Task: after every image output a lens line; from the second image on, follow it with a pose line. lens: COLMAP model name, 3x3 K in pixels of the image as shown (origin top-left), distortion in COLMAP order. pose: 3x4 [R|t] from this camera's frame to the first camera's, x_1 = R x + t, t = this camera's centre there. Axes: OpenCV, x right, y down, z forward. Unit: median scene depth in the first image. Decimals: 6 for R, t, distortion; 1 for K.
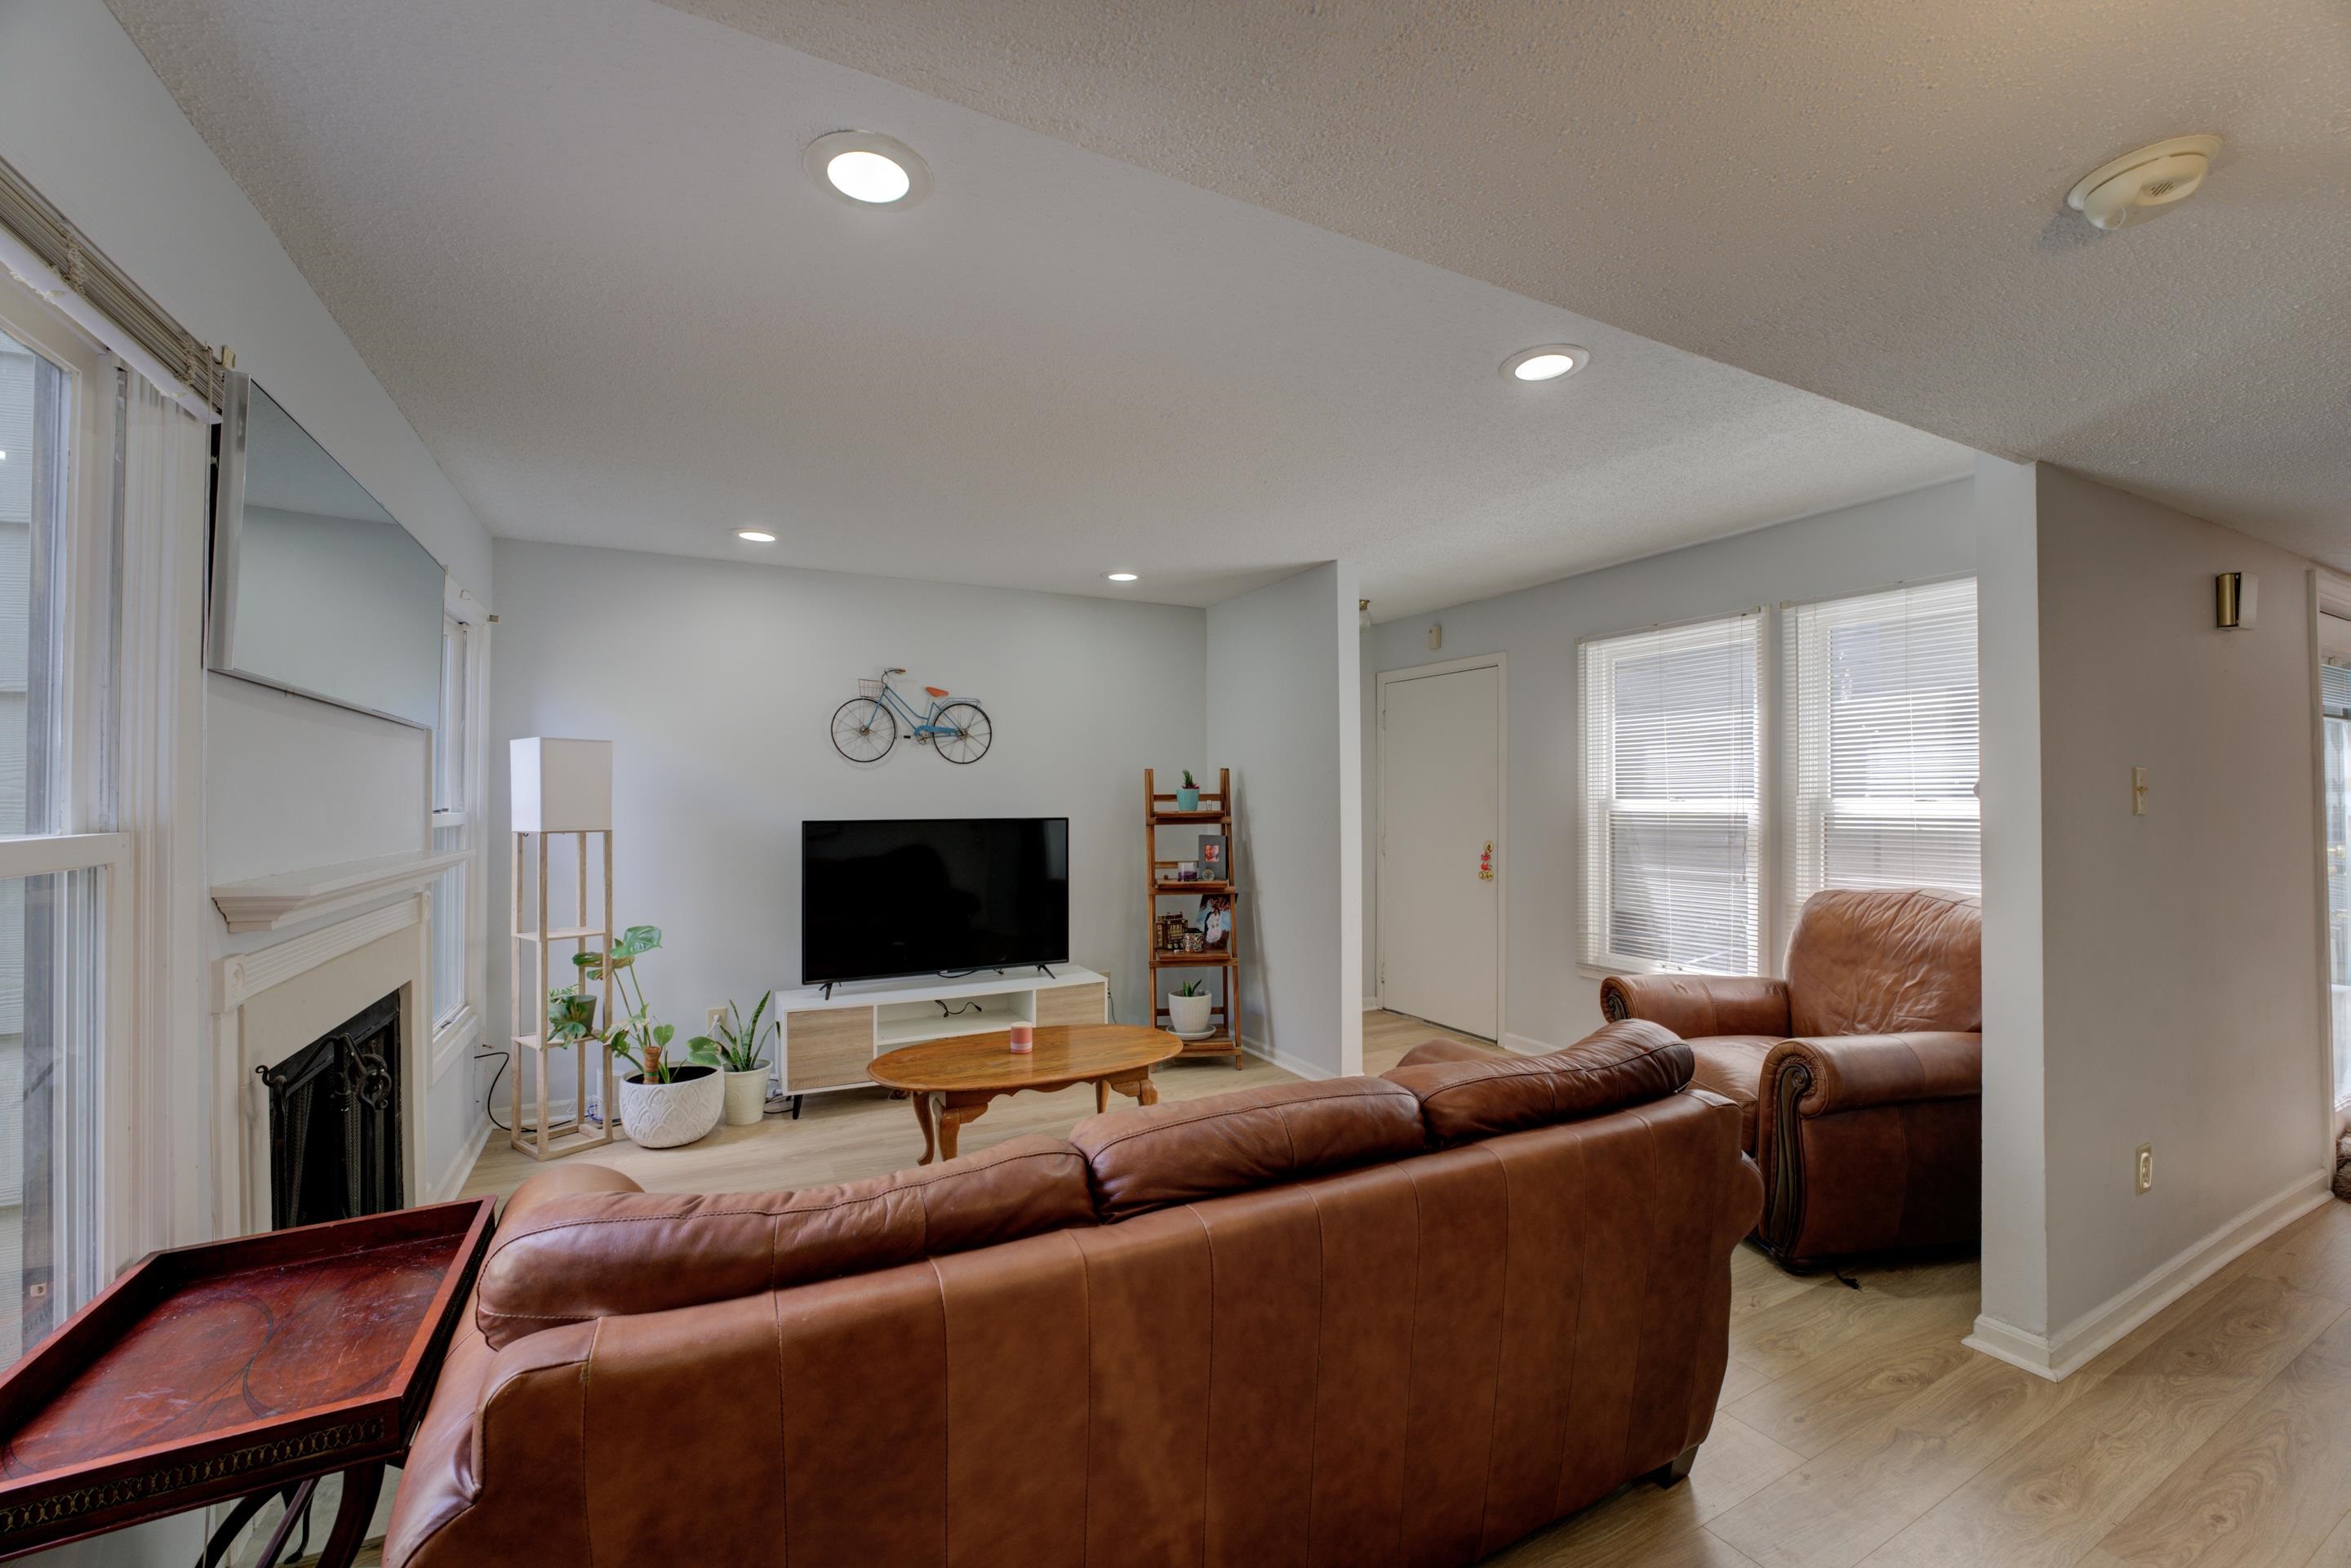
lens RADIAL K [[939.7, 0, 1166.9], [0, 939.7, 787.0], [0, 0, 1]] dist [-0.030484, 0.003804]
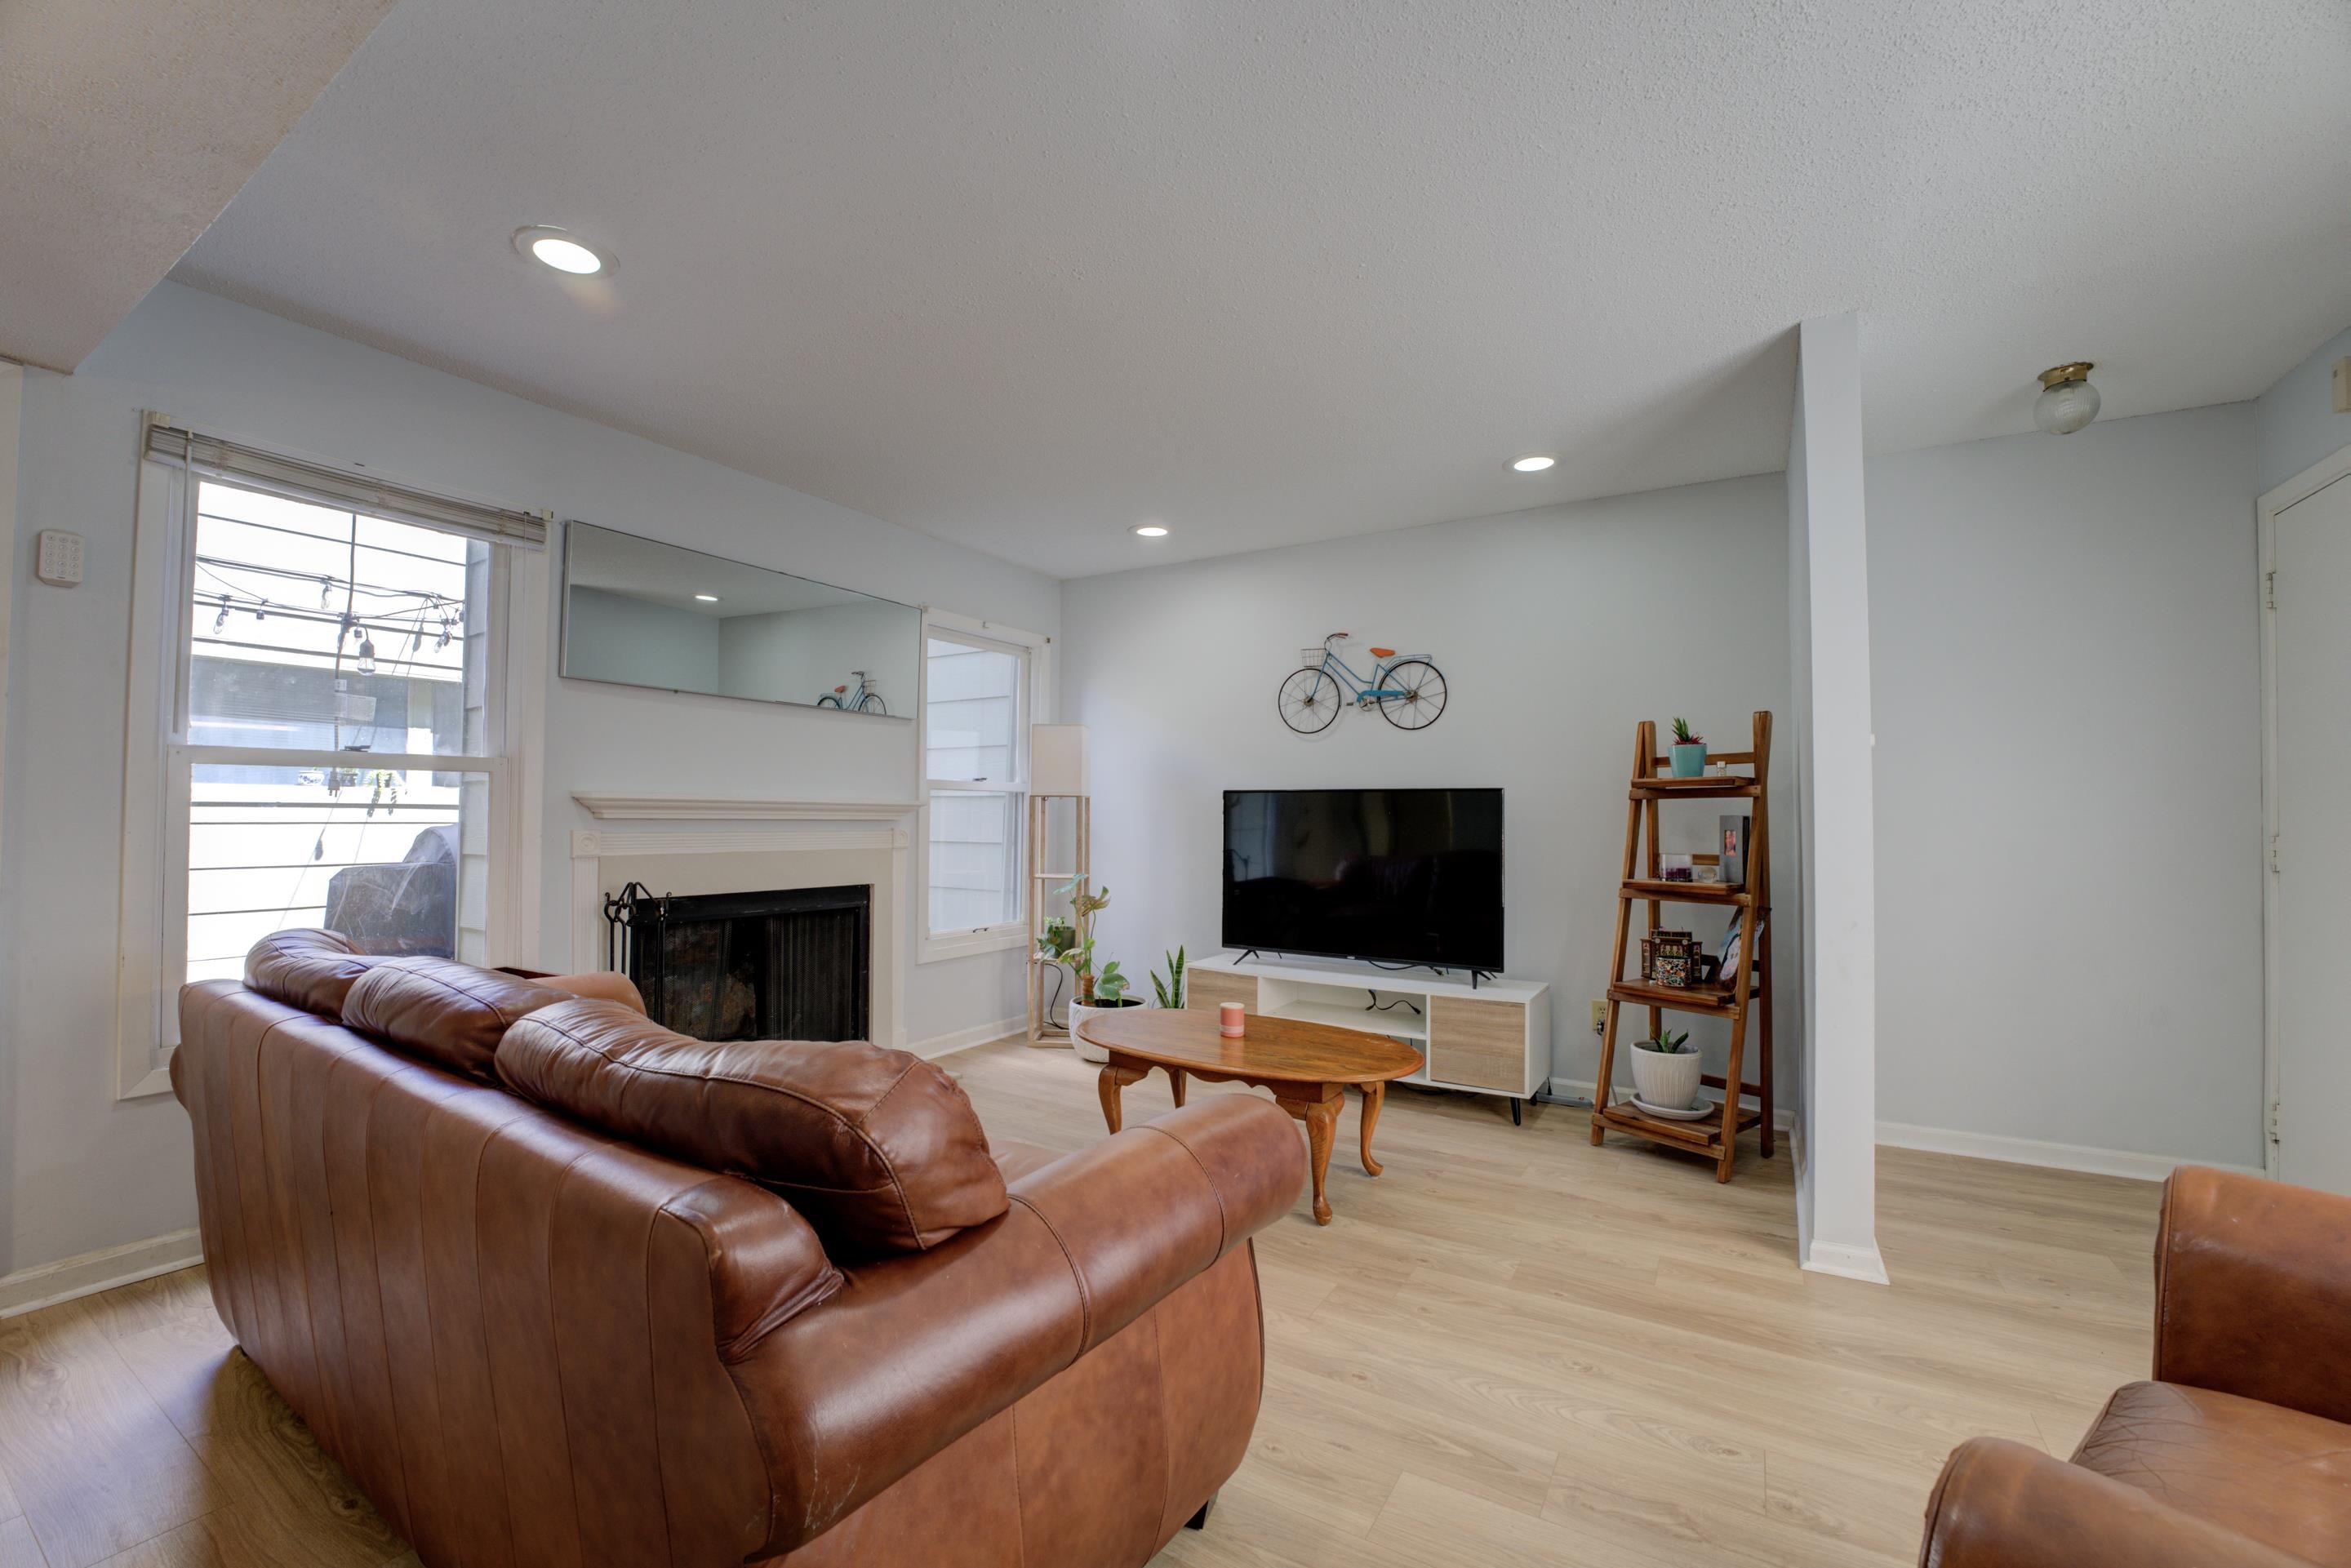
lens RADIAL K [[939.7, 0, 1166.9], [0, 939.7, 787.0], [0, 0, 1]] dist [-0.030484, 0.003804]
pose [[0.515736, -0.017780, -0.856563, 0.421825], [0.000722, 0.999793, -0.020319, 0.047329], [0.856747, 0.009861, 0.515642, 0.353730]]
